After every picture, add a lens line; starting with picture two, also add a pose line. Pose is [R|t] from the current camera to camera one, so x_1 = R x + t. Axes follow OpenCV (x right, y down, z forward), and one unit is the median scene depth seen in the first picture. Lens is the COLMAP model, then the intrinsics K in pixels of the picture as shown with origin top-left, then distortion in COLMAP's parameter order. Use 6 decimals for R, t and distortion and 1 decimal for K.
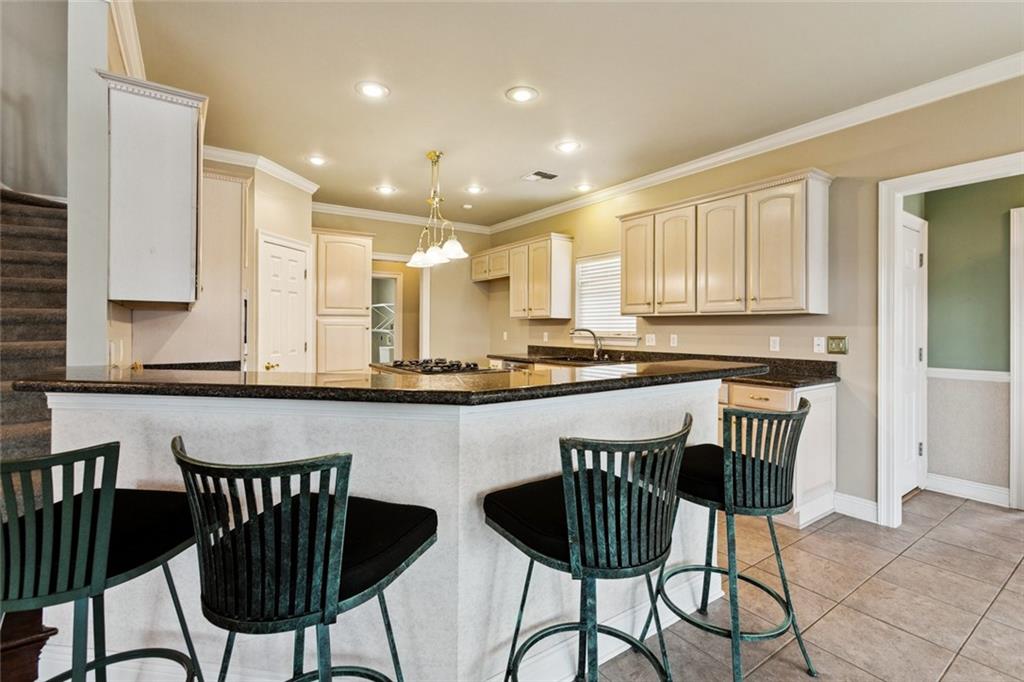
lens RADIAL K [[475.2, 0, 534.1], [0, 475.2, 324.2], [0, 0, 1]] dist [-0.000208, -0.000054]
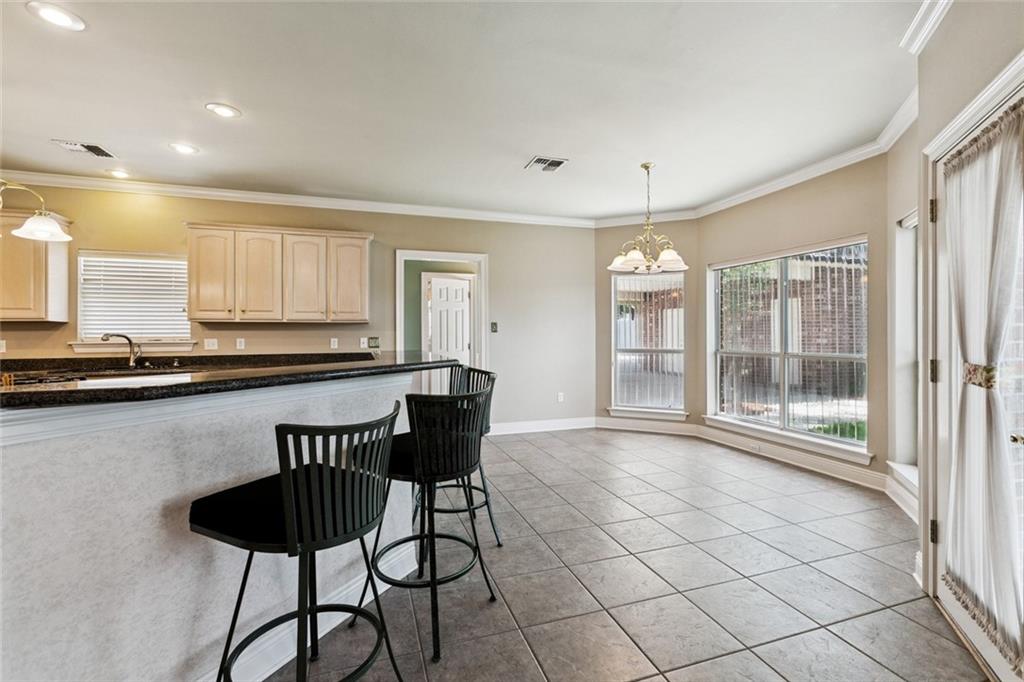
lens RADIAL K [[465.1, 0, 517.6], [0, 465.1, 341.4], [0, 0, 1]] dist [0.005194, 0.000779]
pose [[0.287874, -0.018587, 0.957488, -0.653620], [0.000361, 0.999814, 0.019300, 0.008207], [-0.957668, -0.005210, 0.287827, 0.057943]]
